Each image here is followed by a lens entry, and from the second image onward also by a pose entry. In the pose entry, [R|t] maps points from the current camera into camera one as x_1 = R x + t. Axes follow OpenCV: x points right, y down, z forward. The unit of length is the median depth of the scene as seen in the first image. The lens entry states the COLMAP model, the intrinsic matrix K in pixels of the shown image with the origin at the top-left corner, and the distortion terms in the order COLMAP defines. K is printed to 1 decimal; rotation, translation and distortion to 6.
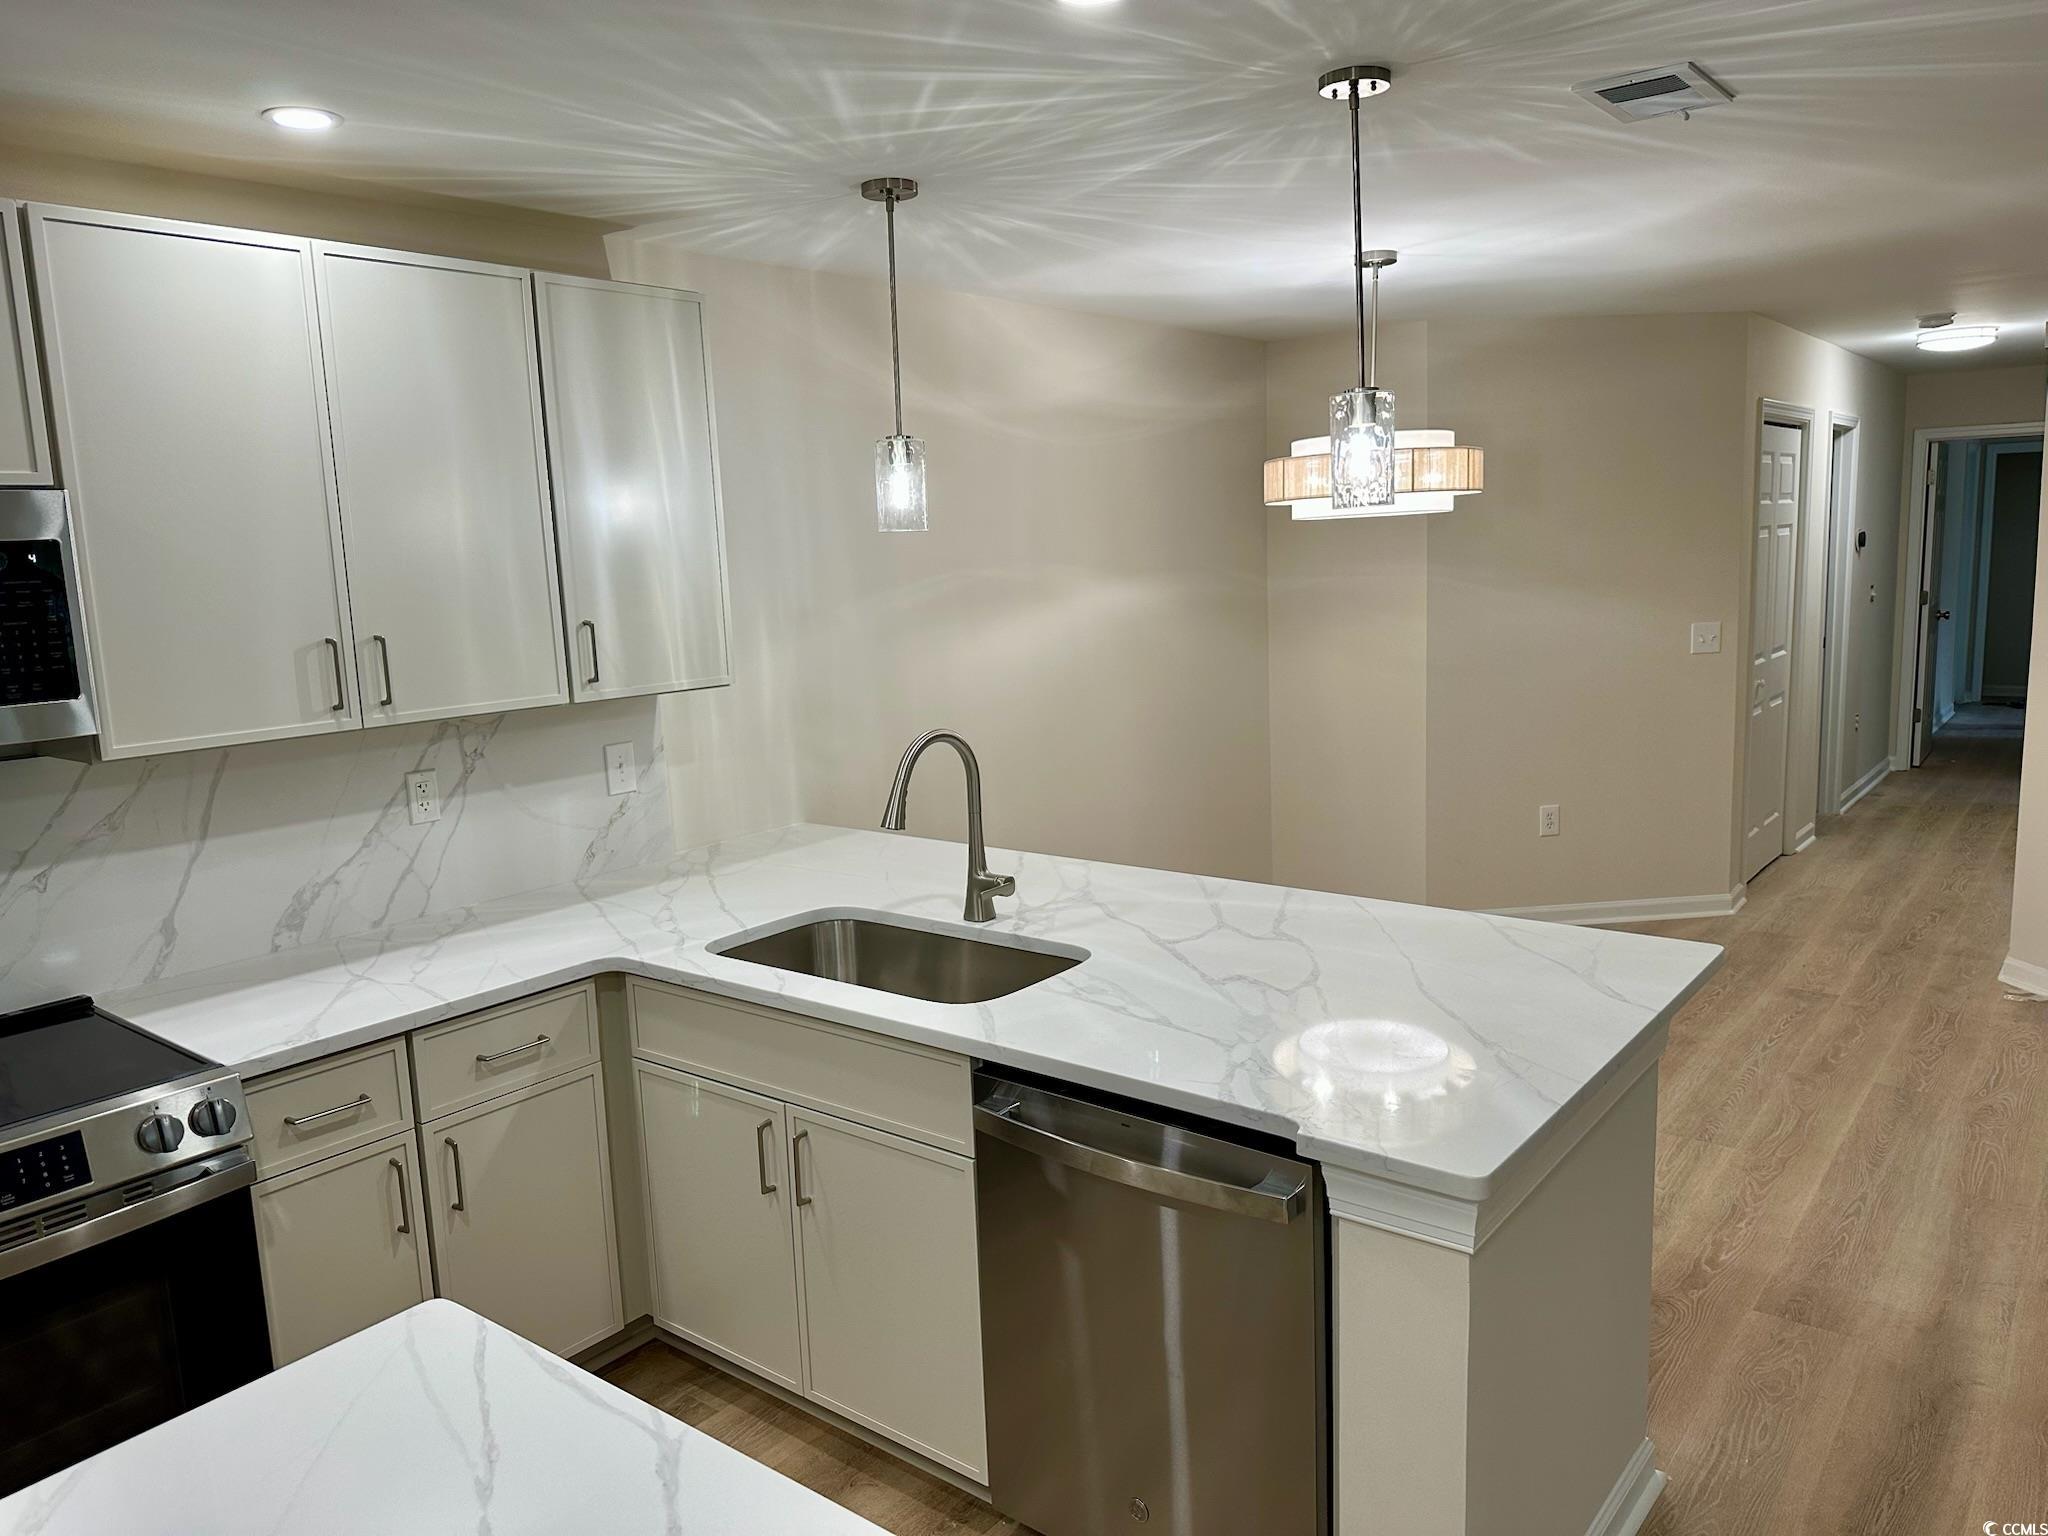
lens RADIAL K [[1439.9, 0, 1024.0], [0, 1439.9, 768.0], [0, 0, 1]] dist [0.061893, -0.087740]
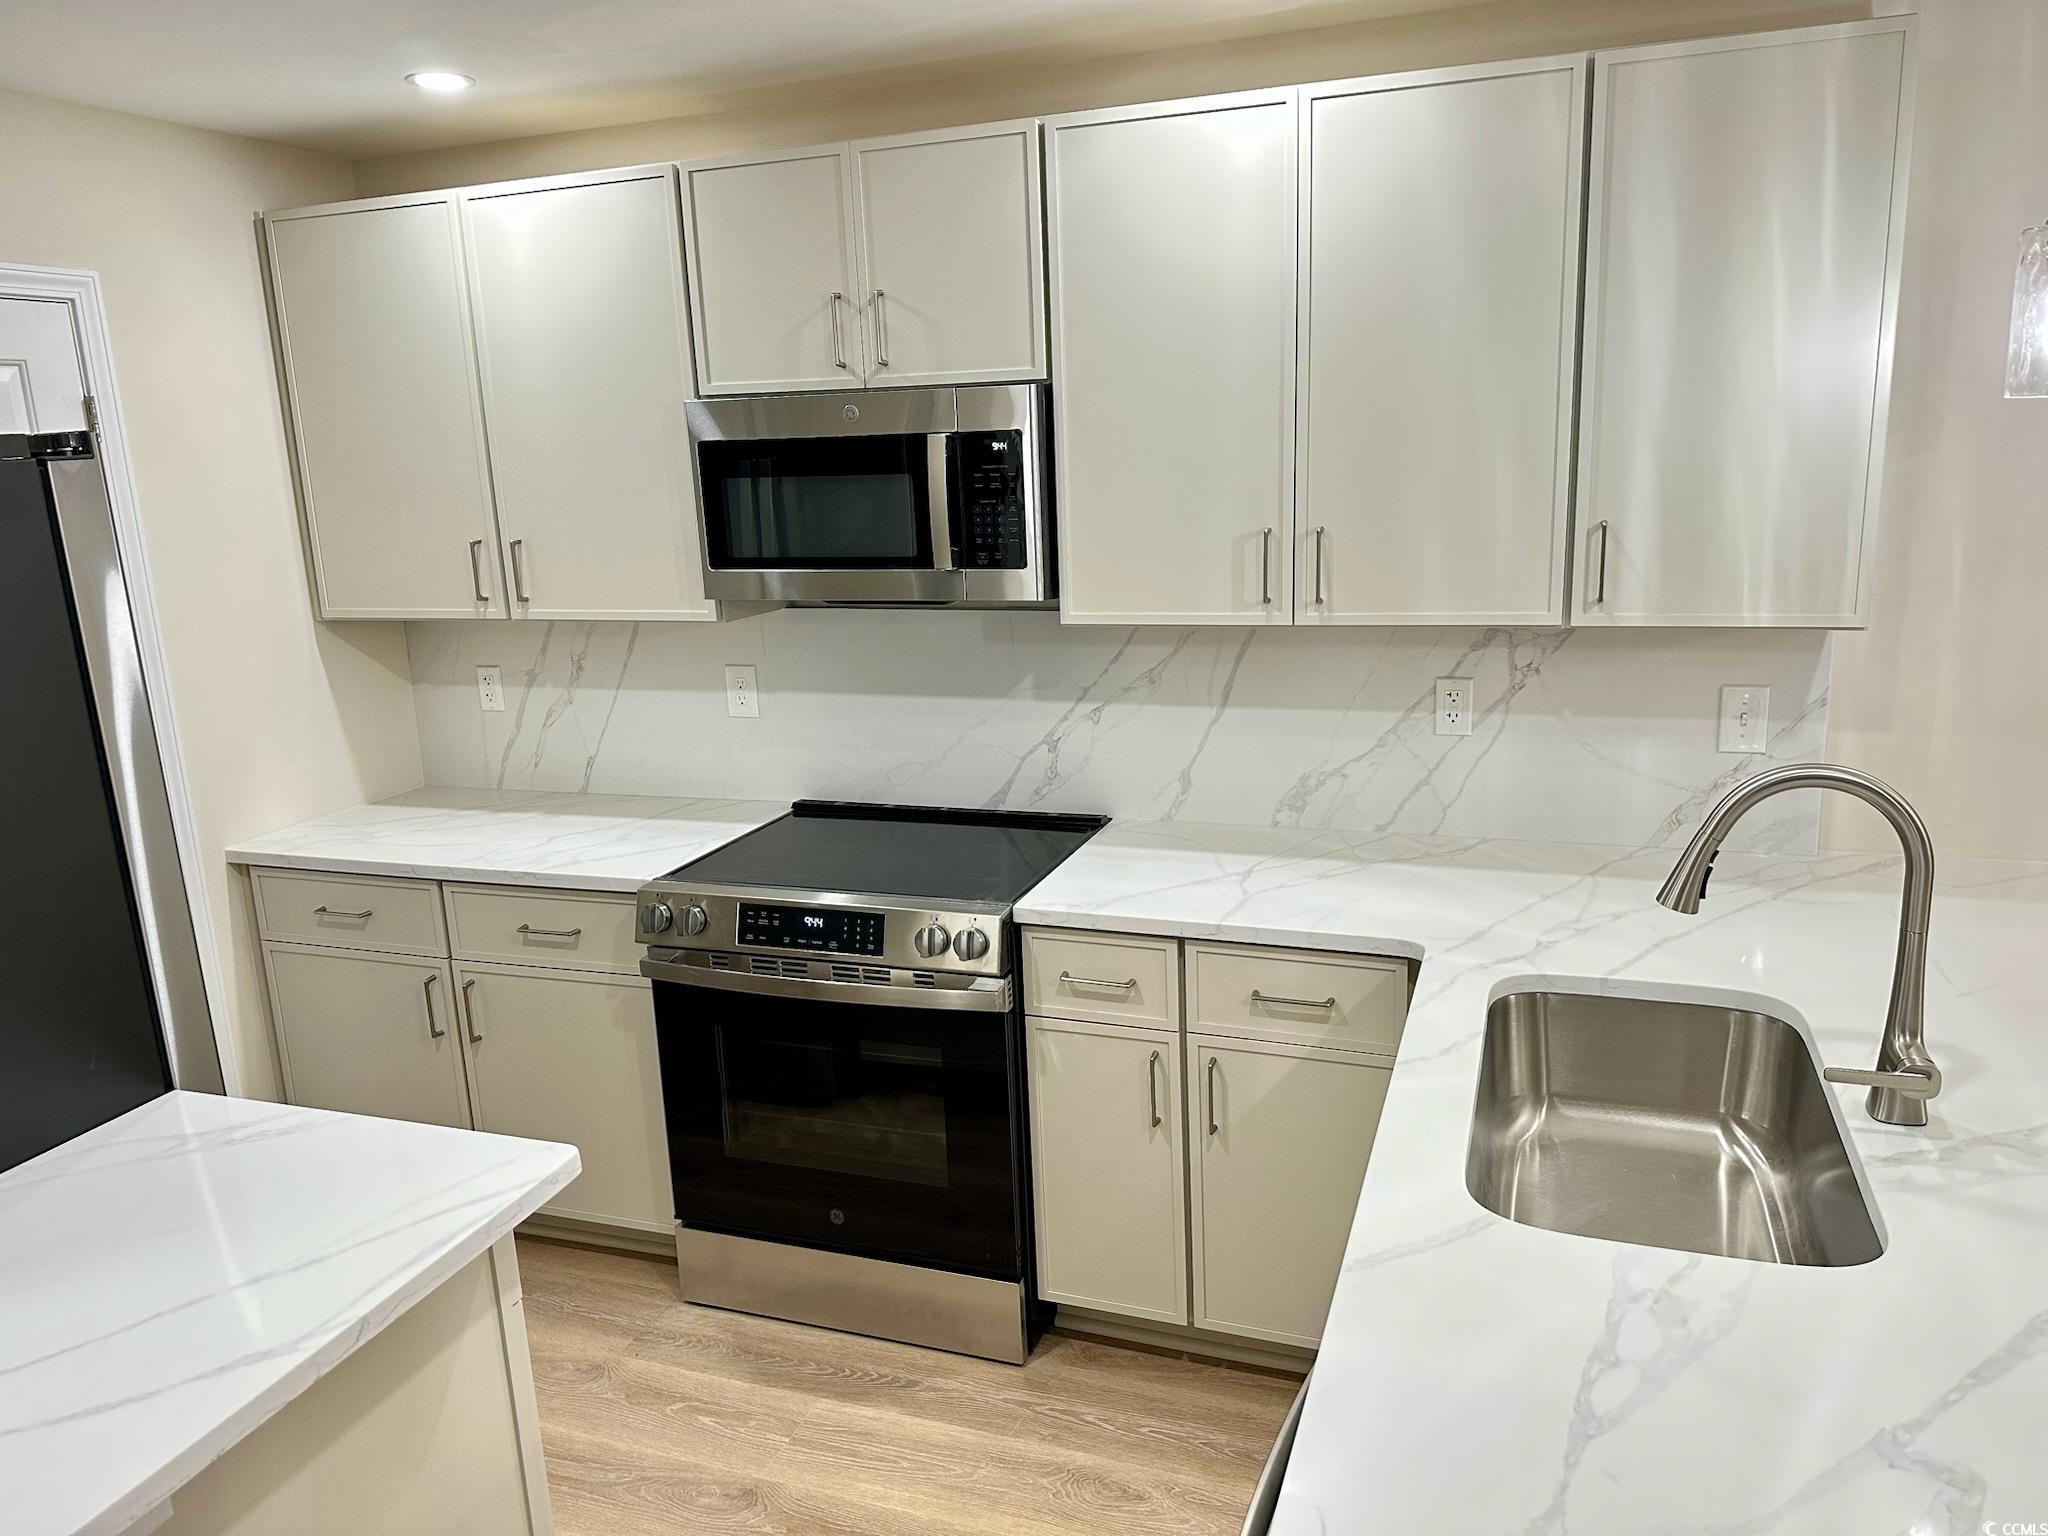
lens RADIAL K [[1432.8, 0, 1031.6], [0, 1432.8, 770.4], [0, 0, 1]] dist [0.130668, -0.218742]
pose [[0.318536, 0.237391, -0.917704, 0.348435], [-0.120244, 0.970432, 0.209294, -0.102411], [0.940253, 0.043680, 0.337662, 0.479127]]
